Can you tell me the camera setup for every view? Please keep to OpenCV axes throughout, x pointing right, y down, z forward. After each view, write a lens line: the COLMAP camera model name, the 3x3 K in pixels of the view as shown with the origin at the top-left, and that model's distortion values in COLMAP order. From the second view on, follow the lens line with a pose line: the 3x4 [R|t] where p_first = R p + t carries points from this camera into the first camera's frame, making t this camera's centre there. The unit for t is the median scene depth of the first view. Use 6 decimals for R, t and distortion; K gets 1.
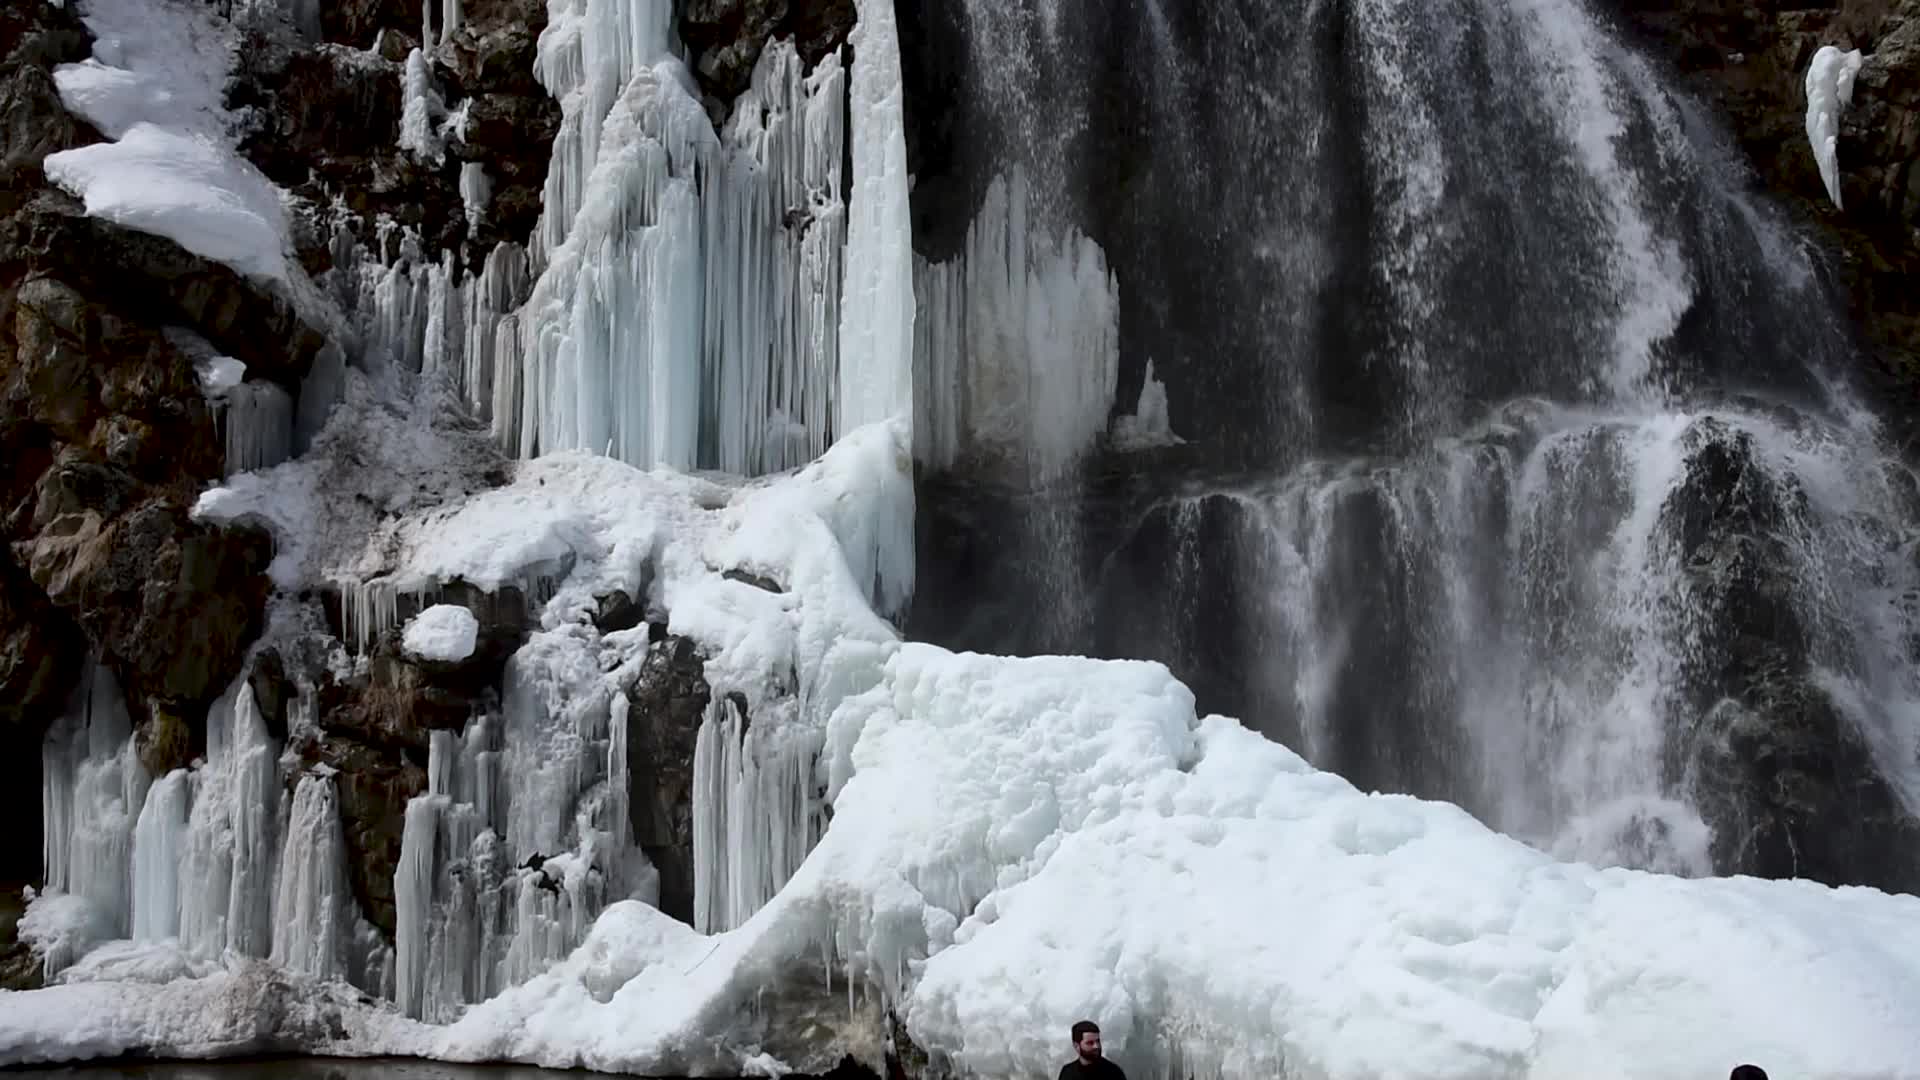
lens RADIAL K [[1992.2, 0, 946.7], [0, 1992.2, 549.1], [0, 0, 1]] dist [0.100371, 0.000000]
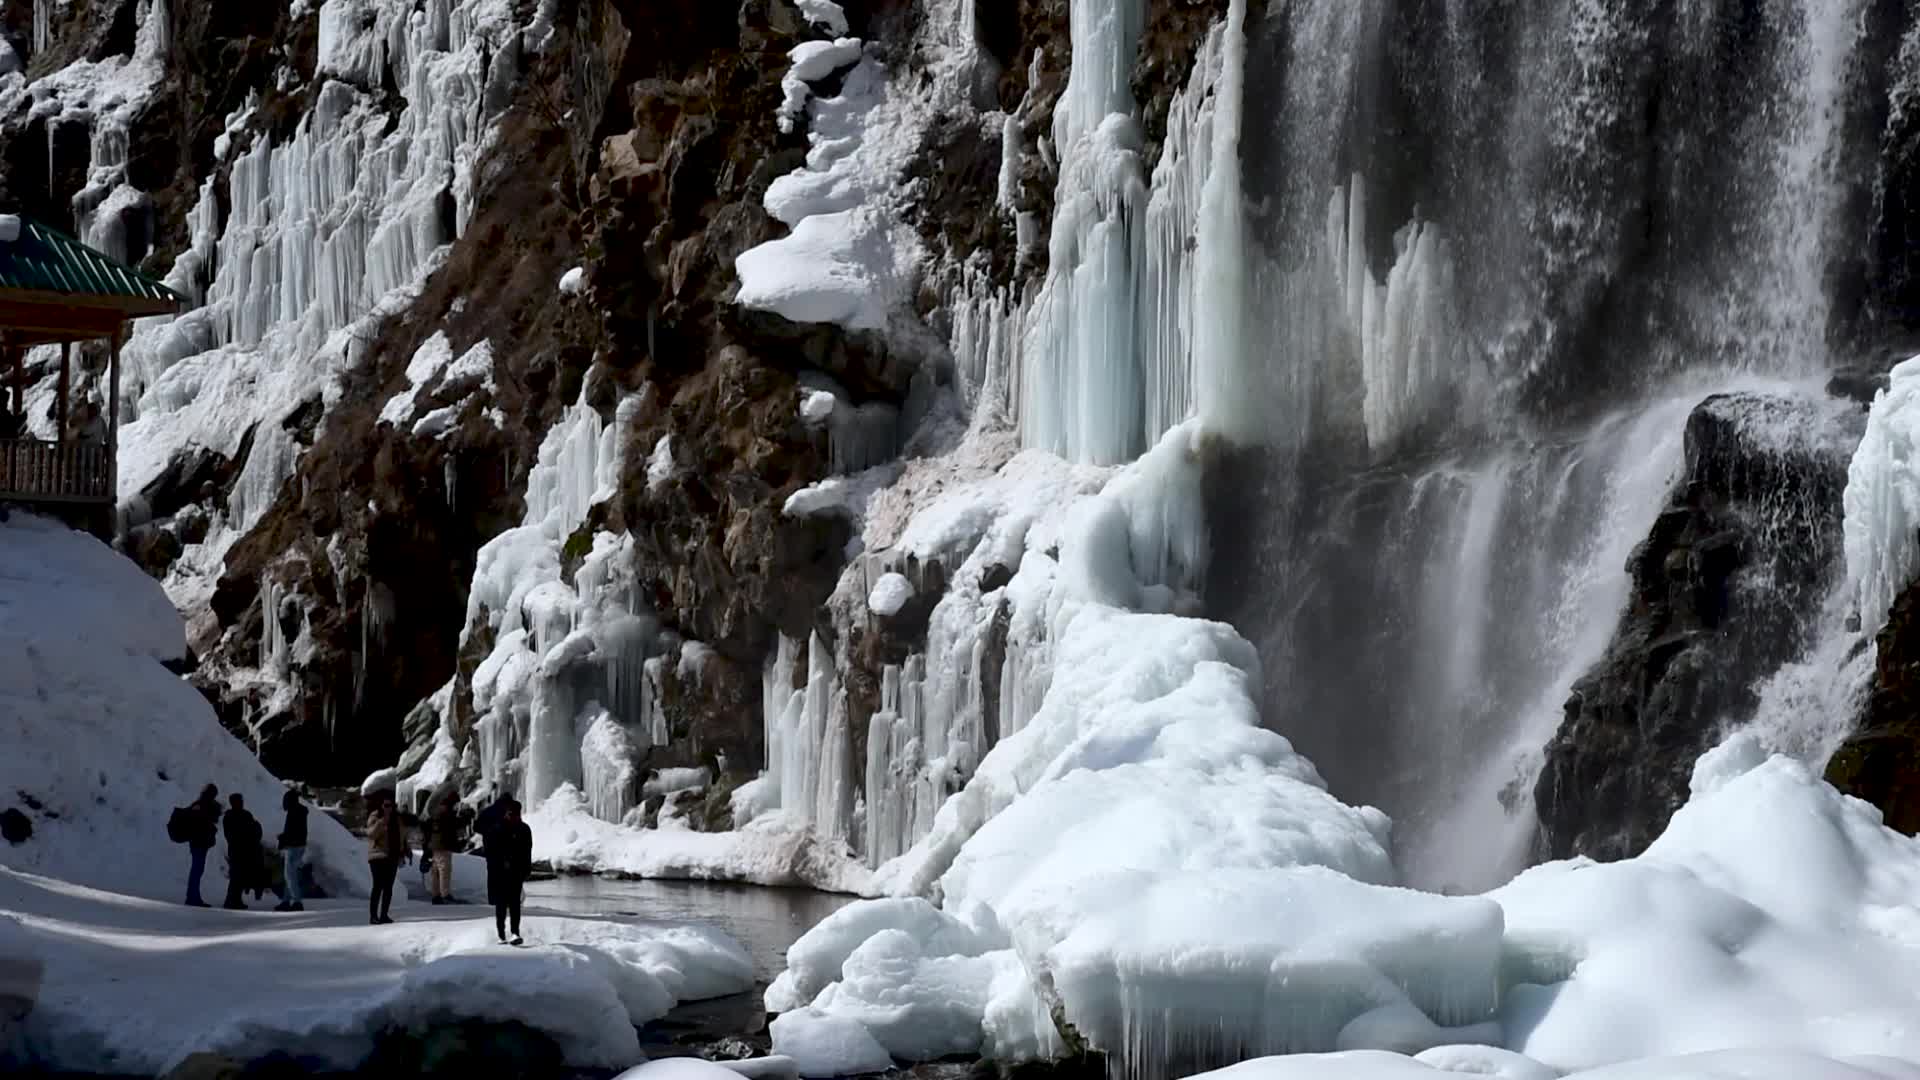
lens RADIAL K [[3766.1, 0, 951.0], [0, 3766.1, 547.8], [0, 0, 1]] dist [0.552616, 0.000000]
pose [[0.667669, -0.006252, -0.744432, 1.580371], [0.033930, 0.999181, 0.022039, -0.041903], [0.743685, -0.039974, 0.667334, -0.639992]]
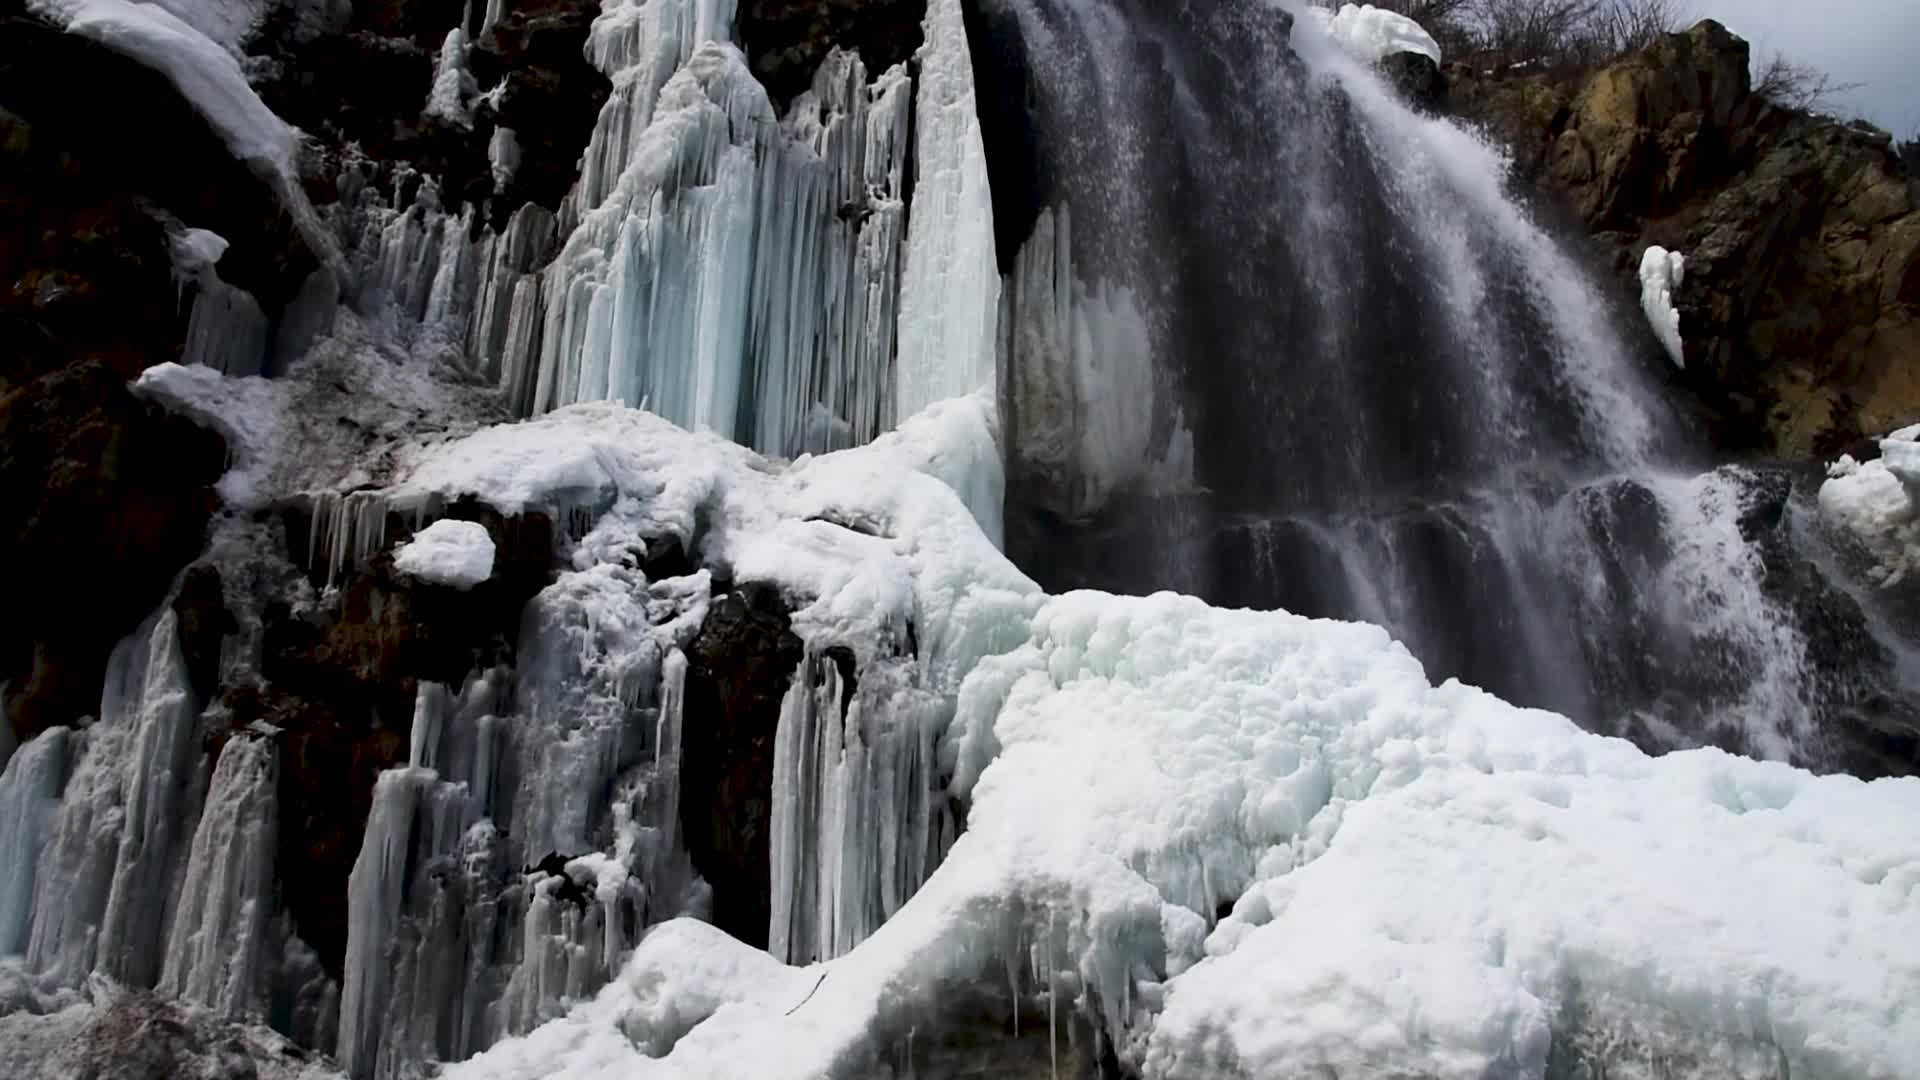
lens RADIAL K [[1327.9, 0, 950.1], [0, 1327.9, 539.3], [0, 0, 1]] dist [-0.106343, 0.060566]
pose [[0.973123, 0.078864, 0.216361, -0.162642], [-0.030137, 0.975064, -0.219867, 0.130174], [-0.228305, 0.207437, 0.951234, 0.450937]]
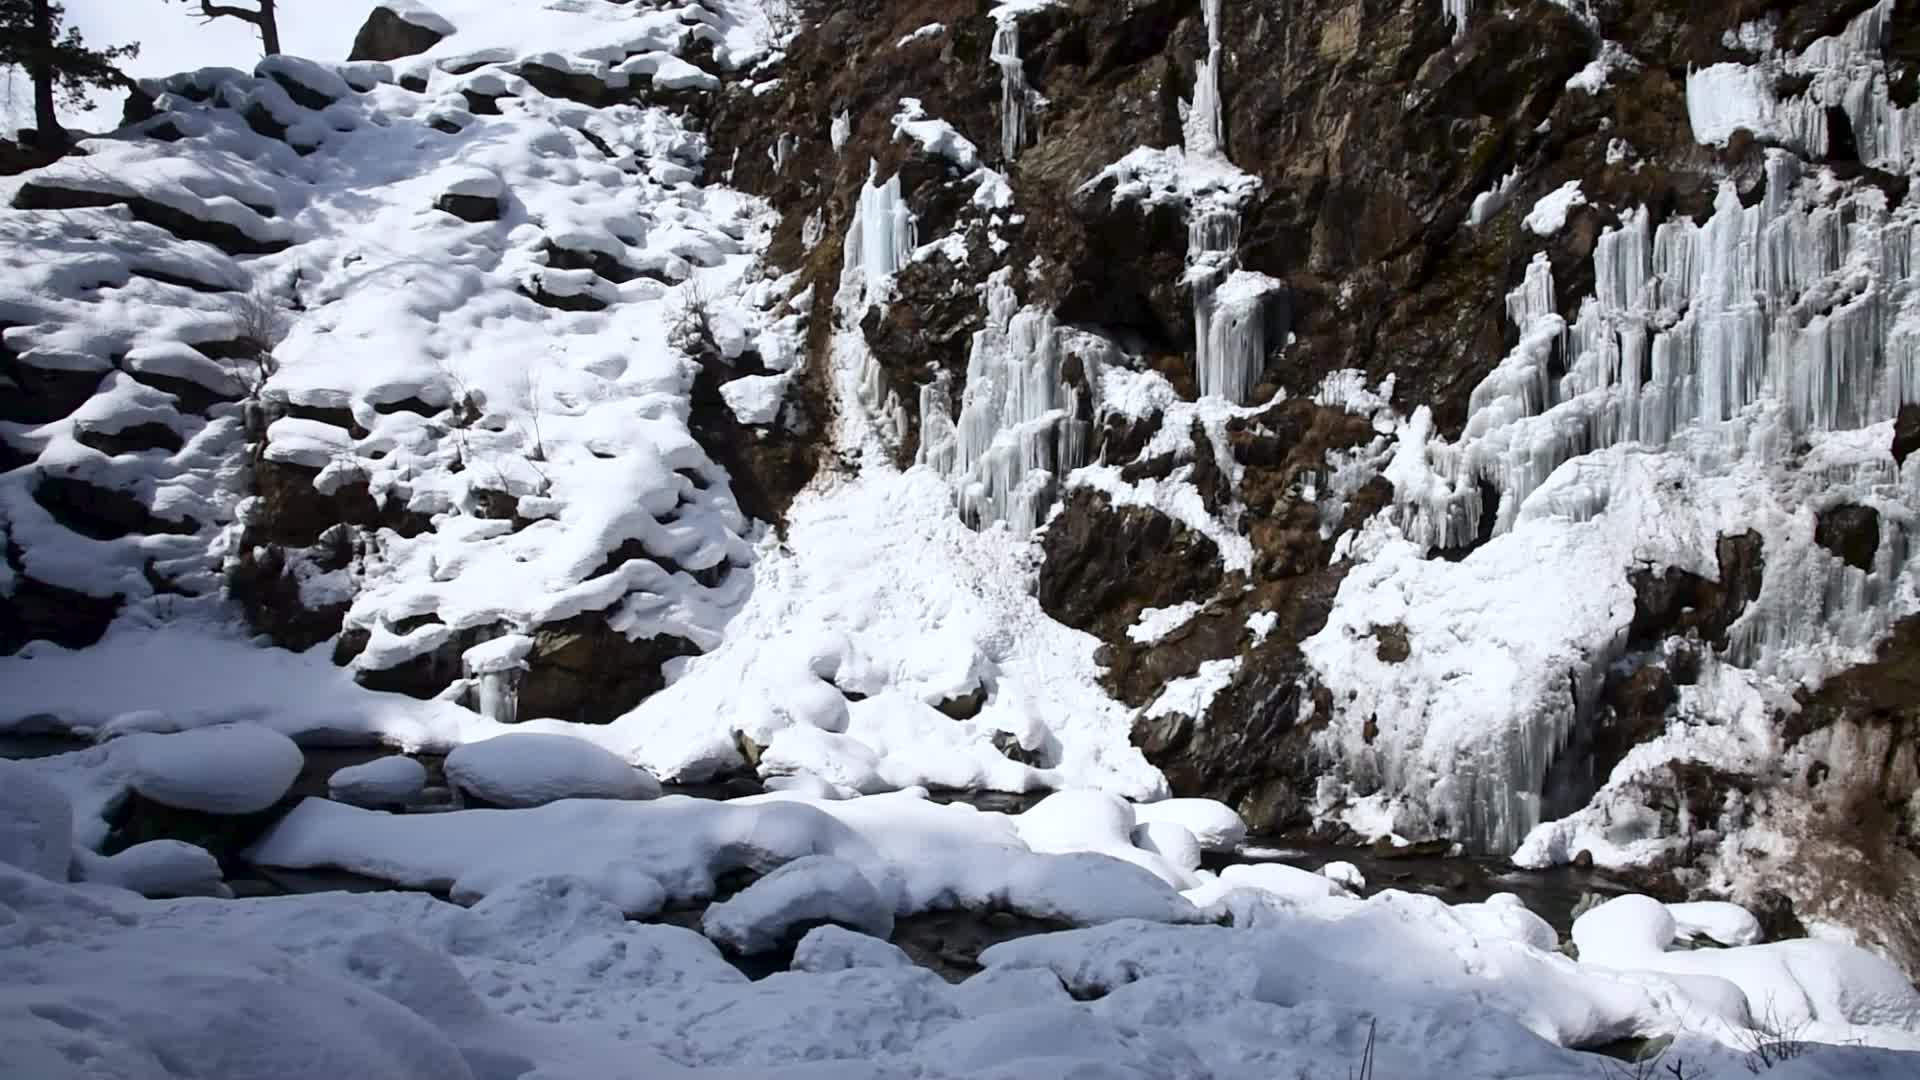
lens RADIAL K [[1327.9, 0, 906.1], [0, 1327.9, 570.7], [0, 0, 1]] dist [-0.106343, 0.060566]
pose [[0.901945, 0.018800, -0.431441, -2.104425], [0.013886, 0.997273, 0.072486, -0.174100], [0.431627, -0.071369, 0.899224, 0.170689]]
